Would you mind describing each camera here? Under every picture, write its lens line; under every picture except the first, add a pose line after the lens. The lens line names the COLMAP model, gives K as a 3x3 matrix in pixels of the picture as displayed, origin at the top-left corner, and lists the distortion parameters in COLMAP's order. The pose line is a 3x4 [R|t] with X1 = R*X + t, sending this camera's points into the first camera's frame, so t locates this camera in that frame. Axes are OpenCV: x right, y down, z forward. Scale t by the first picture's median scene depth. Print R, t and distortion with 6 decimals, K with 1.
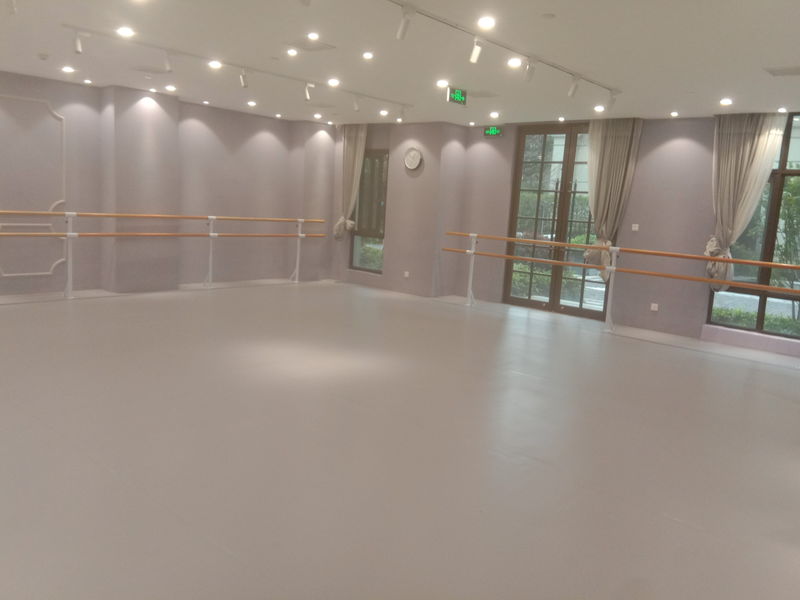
lens RADIAL K [[629.7, 0, 404.2], [0, 629.7, 296.4], [0, 0, 1]] dist [0.012048, -0.009034]
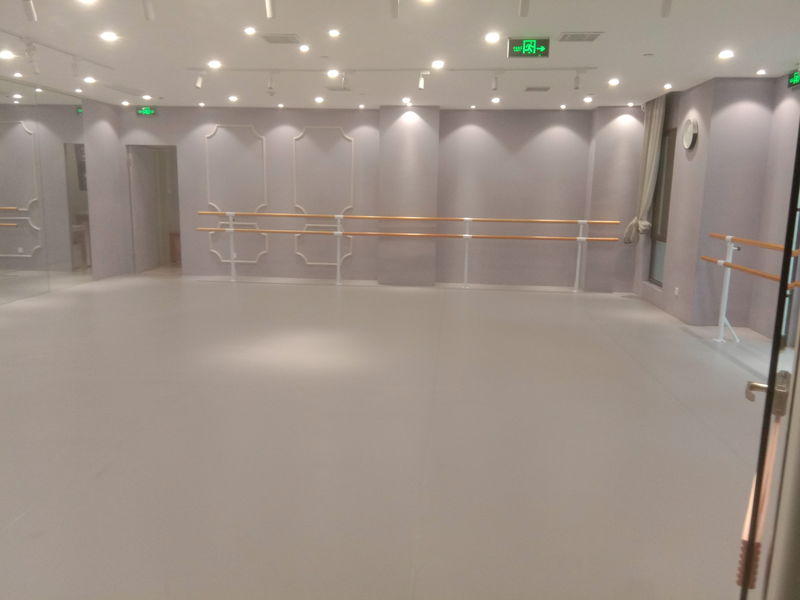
lens RADIAL K [[629.7, 0, 401.8], [0, 629.7, 303.1], [0, 0, 1]] dist [0.012048, -0.009034]
pose [[0.579305, 0.089602, -0.810171, 0.504049], [-0.098453, 0.994354, 0.039573, -0.021635], [0.809143, 0.056839, 0.584856, 0.355854]]
